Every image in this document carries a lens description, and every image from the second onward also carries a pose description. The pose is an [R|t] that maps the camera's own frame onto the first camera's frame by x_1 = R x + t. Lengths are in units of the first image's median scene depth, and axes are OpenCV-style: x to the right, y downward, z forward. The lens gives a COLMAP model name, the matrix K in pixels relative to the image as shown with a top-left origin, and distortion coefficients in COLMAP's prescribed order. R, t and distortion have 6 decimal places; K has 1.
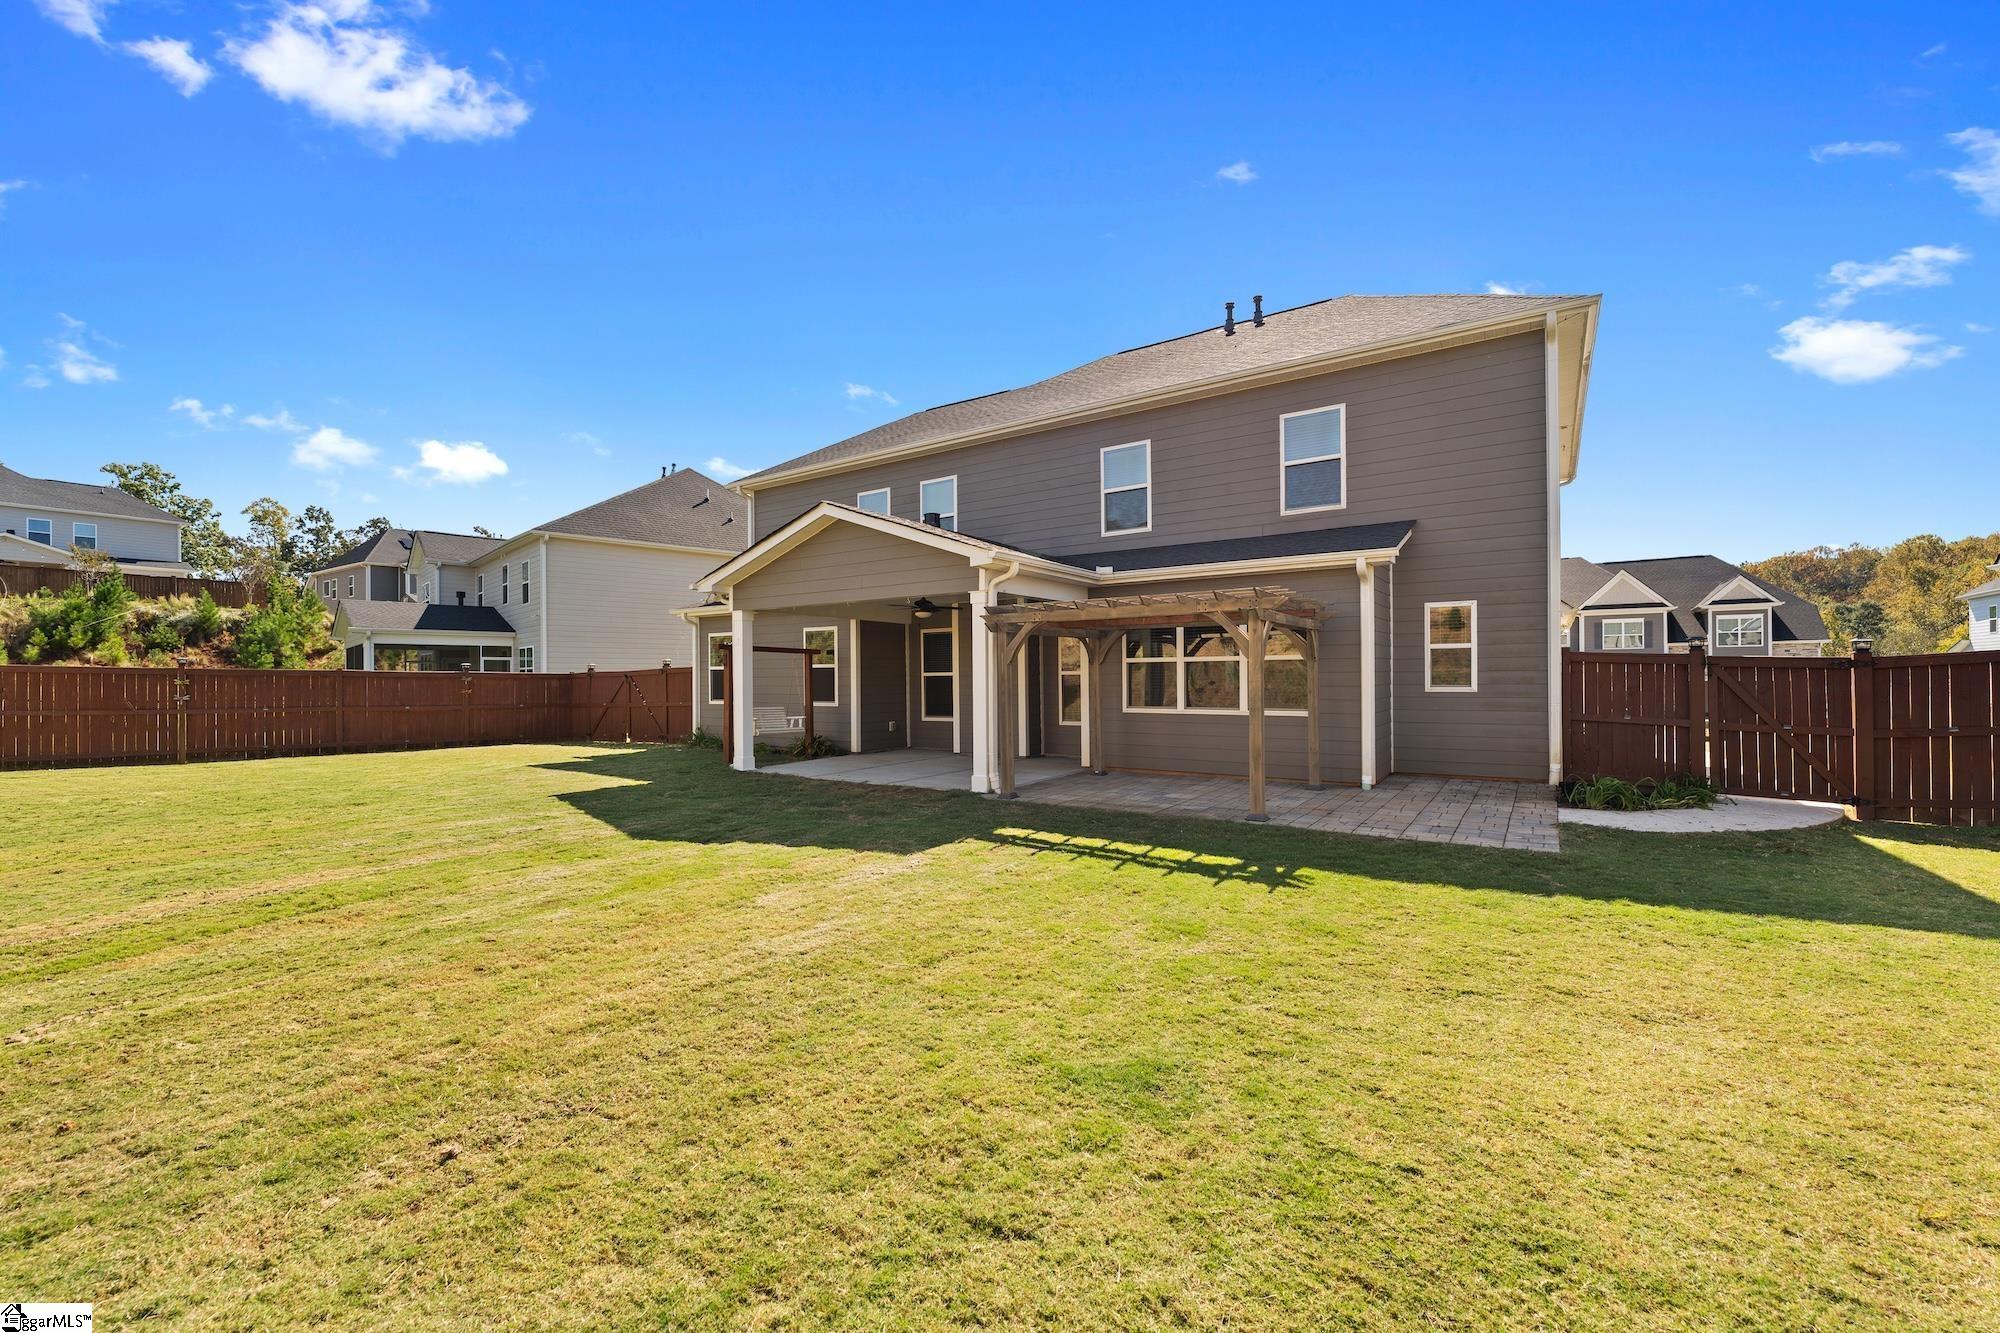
lens RADIAL K [[813.4, 0, 1000.0], [0, 813.4, 666.5], [0, 0, 1]] dist [0.000614, 0.000046]
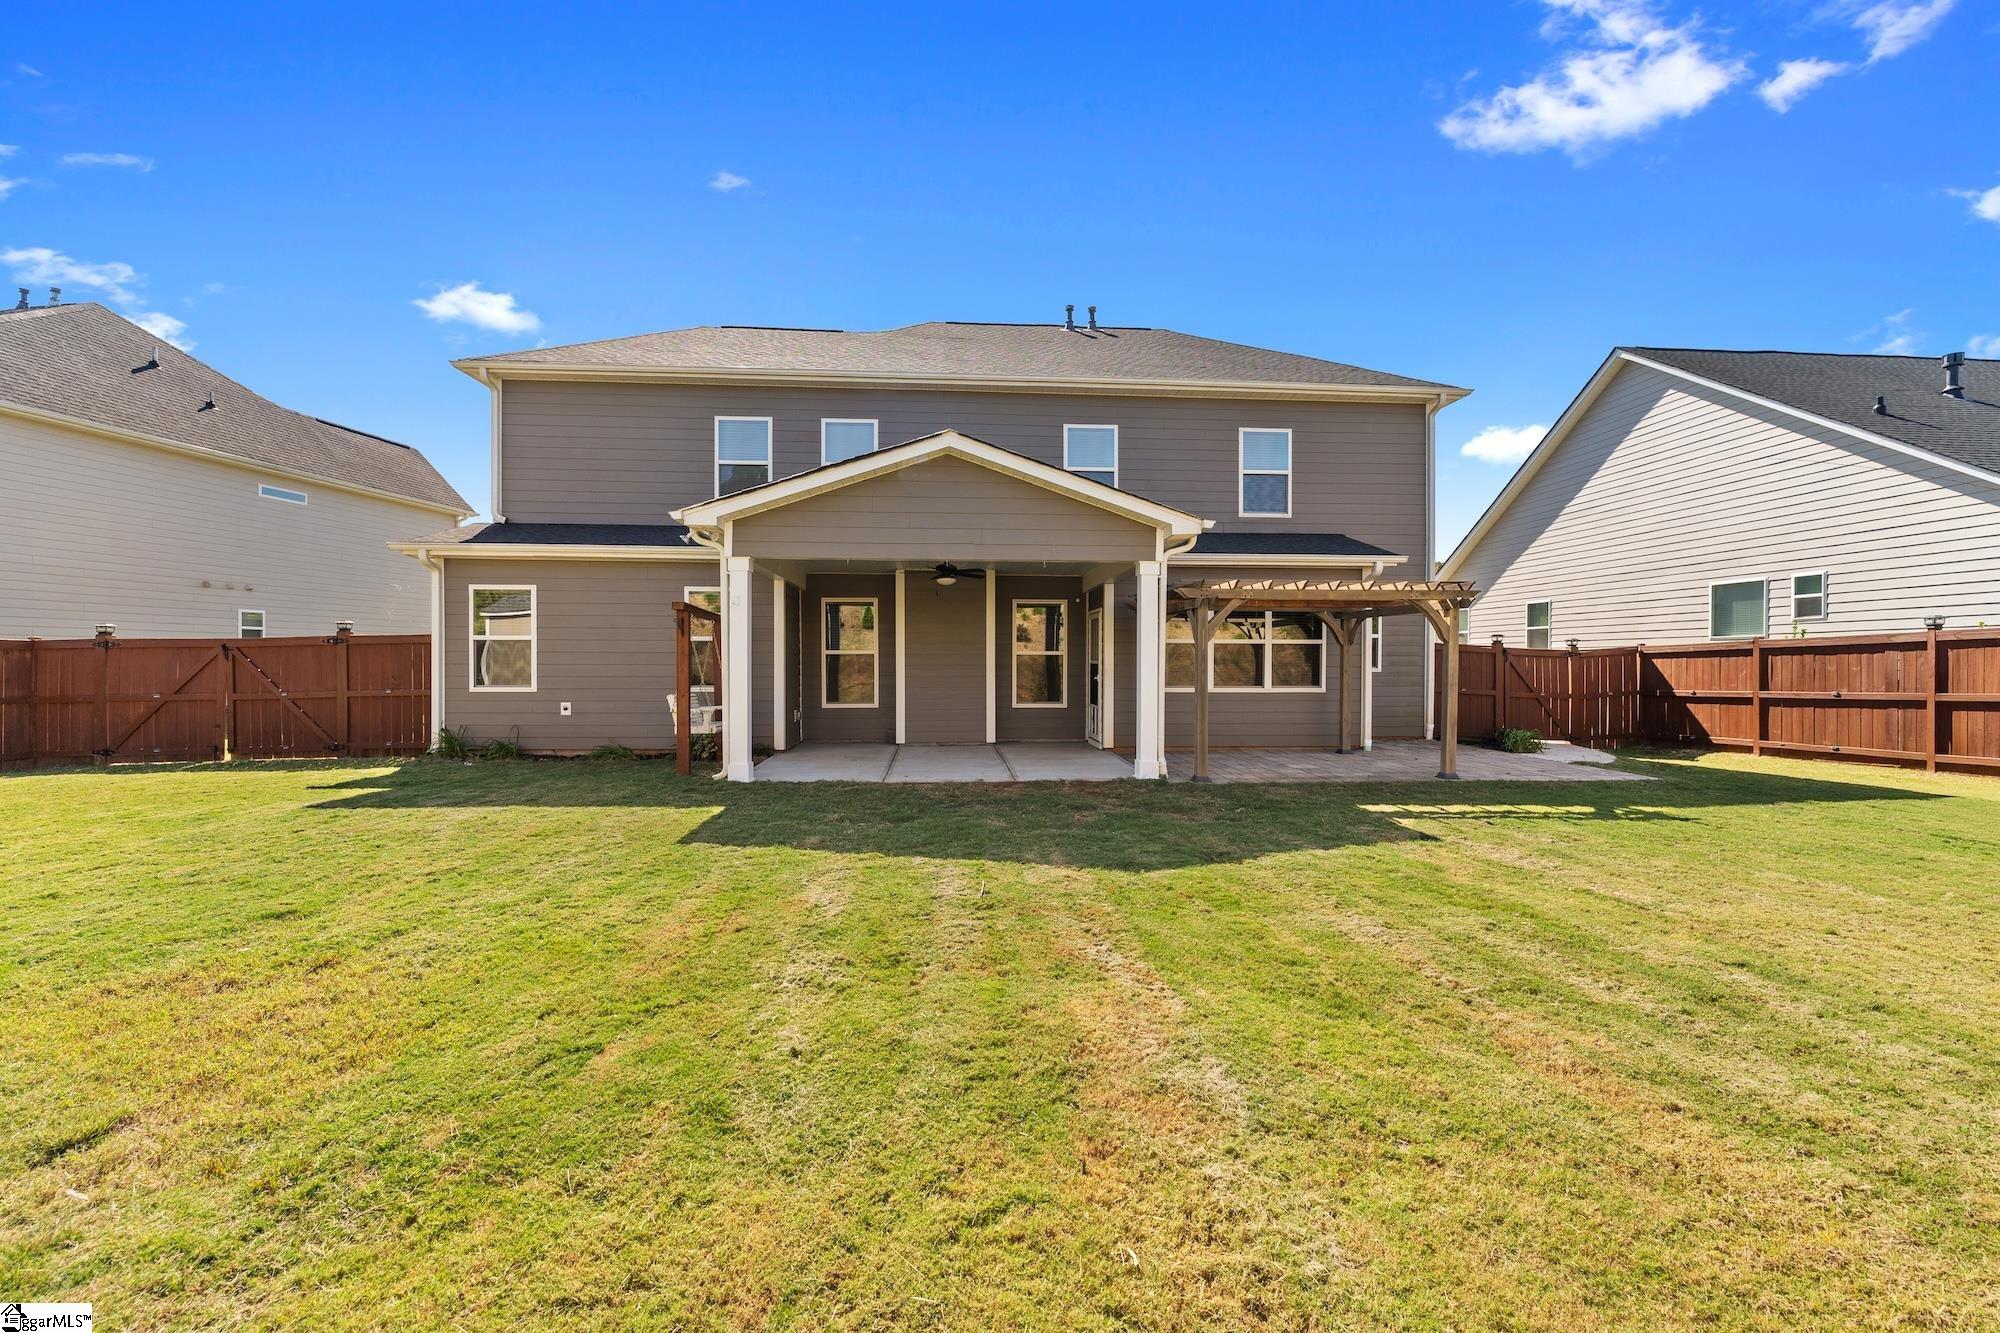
lens RADIAL K [[784.1, 0, 1000.0], [0, 784.1, 666.5], [0, 0, 1]] dist [0.013763, -0.000056]
pose [[0.790549, 0.004779, 0.612380, -0.474043], [-0.016477, 0.999774, 0.013469, 0.011324], [-0.612177, -0.020738, 0.790449, 0.271988]]
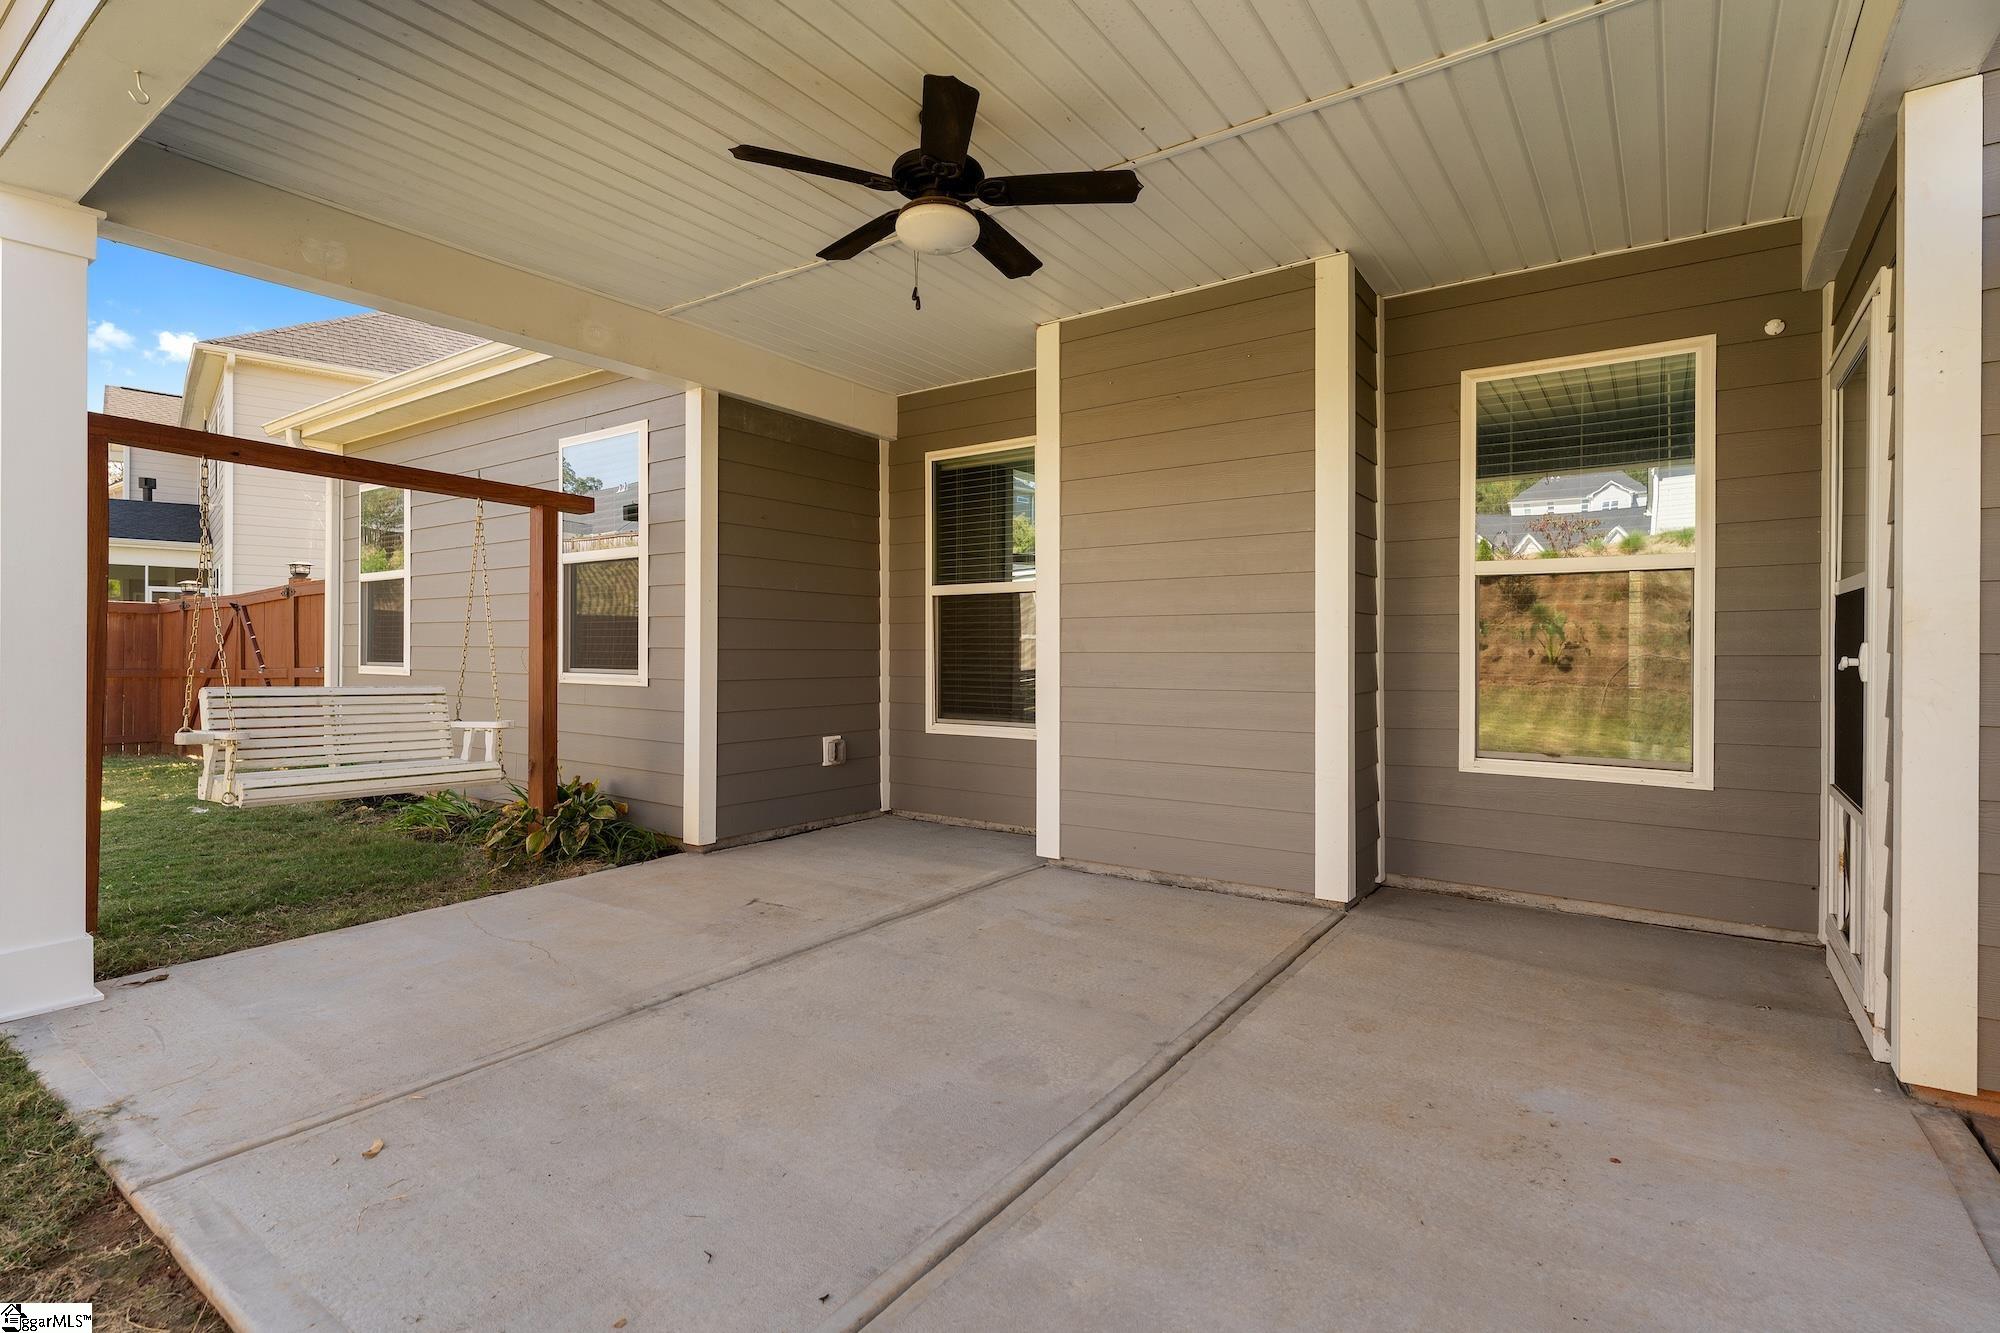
lens RADIAL K [[942.4, 0, 1000.0], [0, 942.4, 666.5], [0, 0, 1]] dist [-0.000414, 0.000021]
pose [[0.999666, 0.012093, -0.022835, -0.061802], [-0.011365, 0.999431, 0.031748, 0.029737], [0.023206, -0.031478, 0.999235, 0.663302]]
